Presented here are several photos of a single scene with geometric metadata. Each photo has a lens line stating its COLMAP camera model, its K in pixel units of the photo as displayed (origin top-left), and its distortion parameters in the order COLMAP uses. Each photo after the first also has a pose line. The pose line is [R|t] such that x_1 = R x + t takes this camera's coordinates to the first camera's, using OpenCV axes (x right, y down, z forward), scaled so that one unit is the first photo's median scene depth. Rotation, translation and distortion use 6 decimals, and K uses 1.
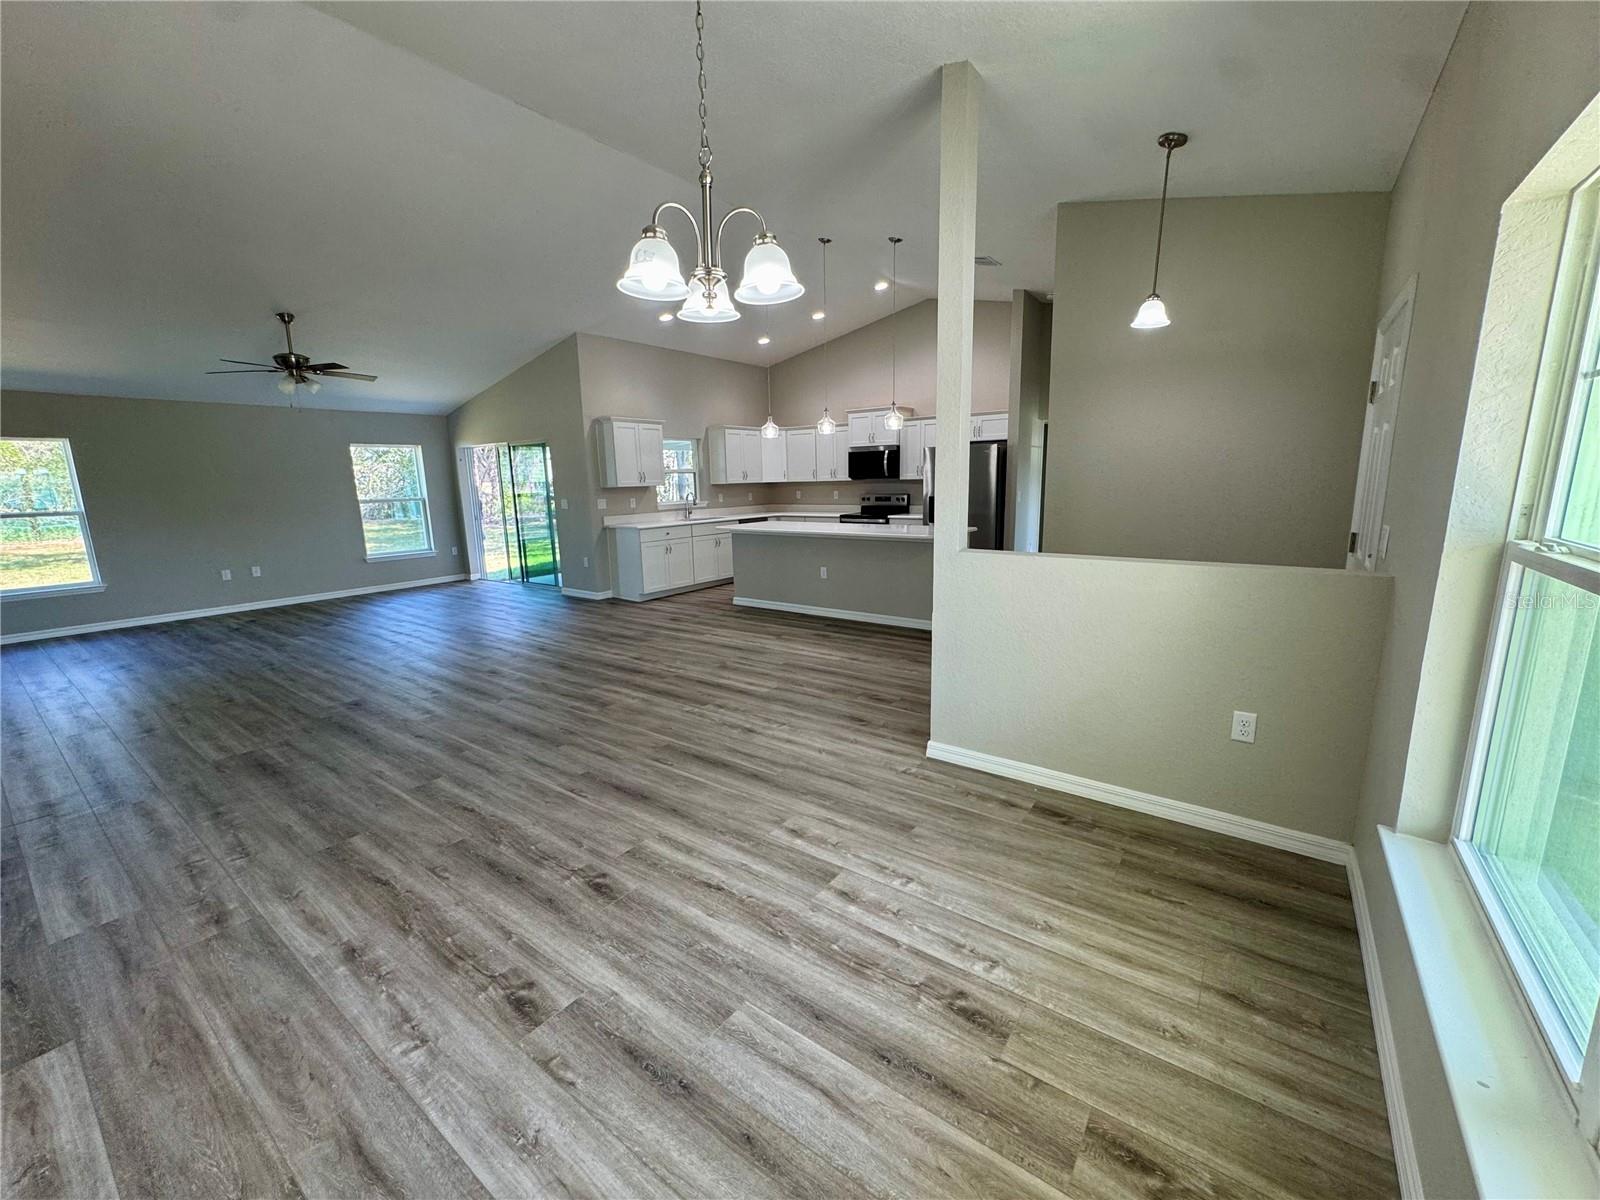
lens RADIAL K [[640.8, 0, 800.8], [0, 640.8, 598.4], [0, 0, 1]] dist [-0.002294, 0.000065]
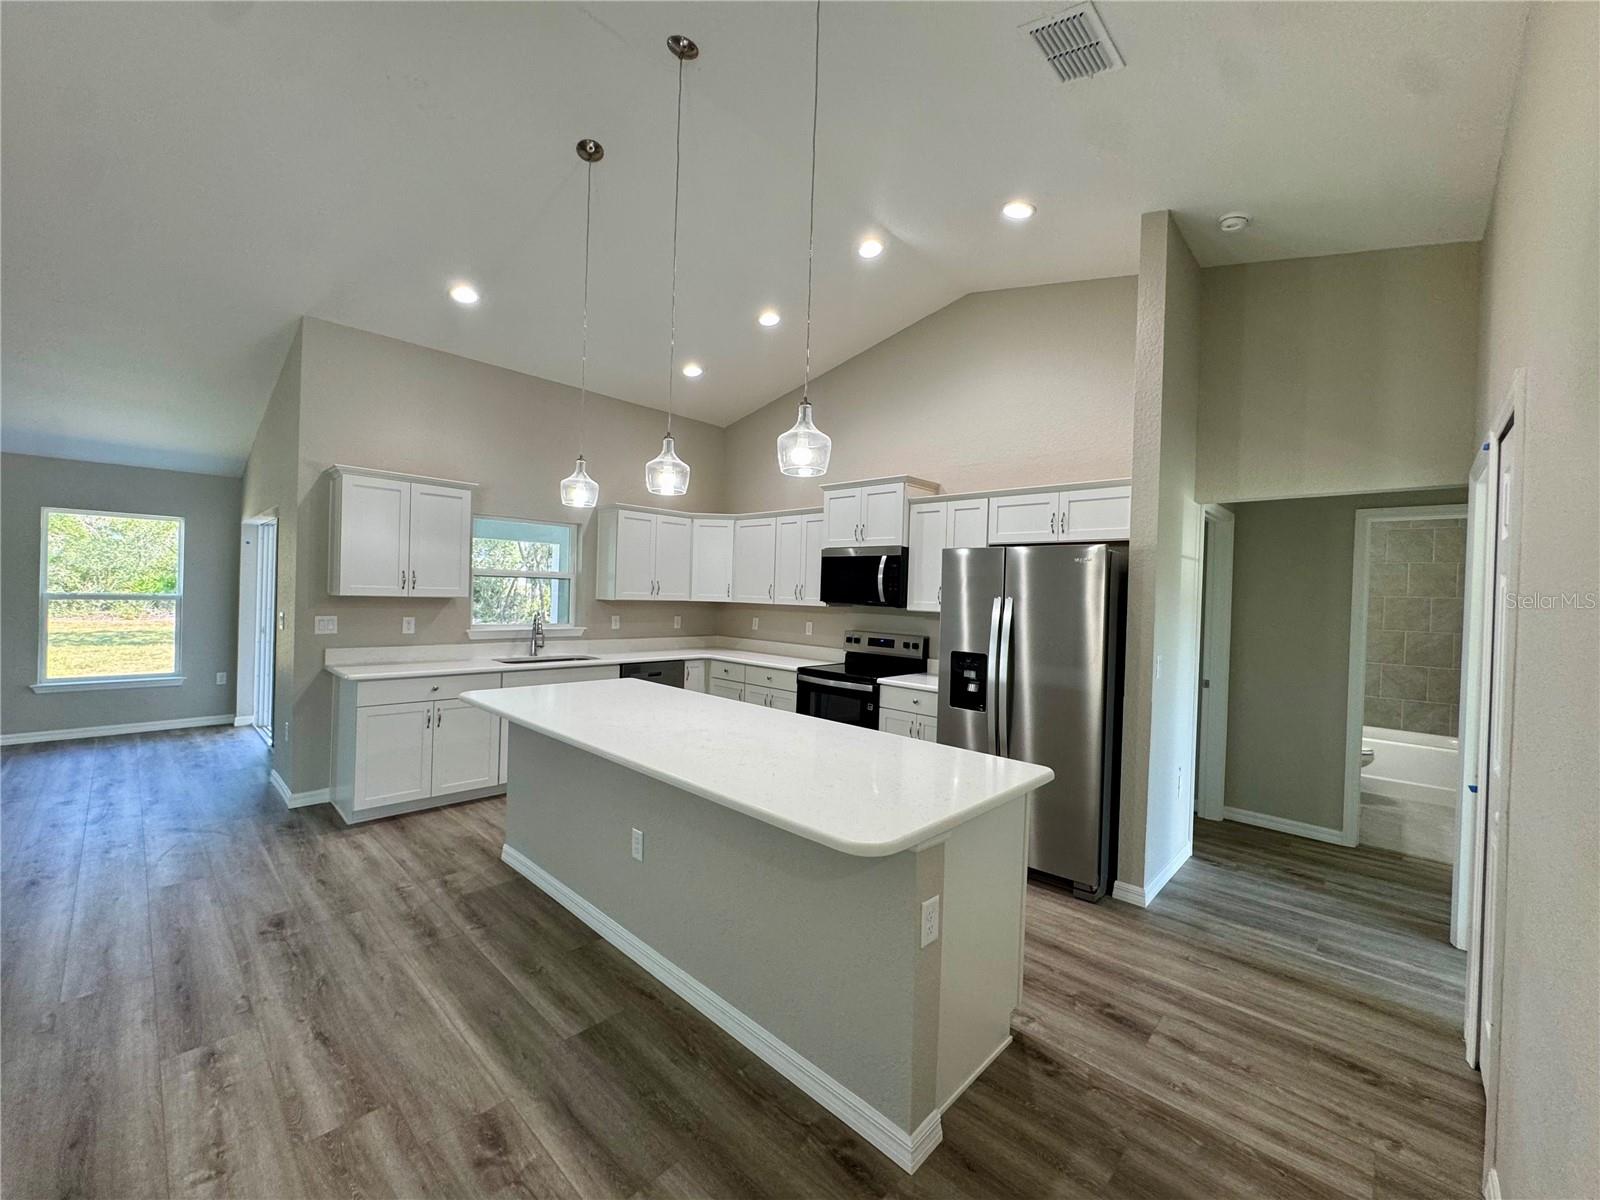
lens RADIAL K [[638.7, 0, 800.0], [0, 638.7, 600.0], [0, 0, 1]] dist [-0.003246, 0.000076]
pose [[0.990578, 0.054754, -0.125527, 0.251382], [-0.075956, 0.982356, -0.170902, -0.183412], [0.113955, 0.178827, 0.977259, 0.894445]]
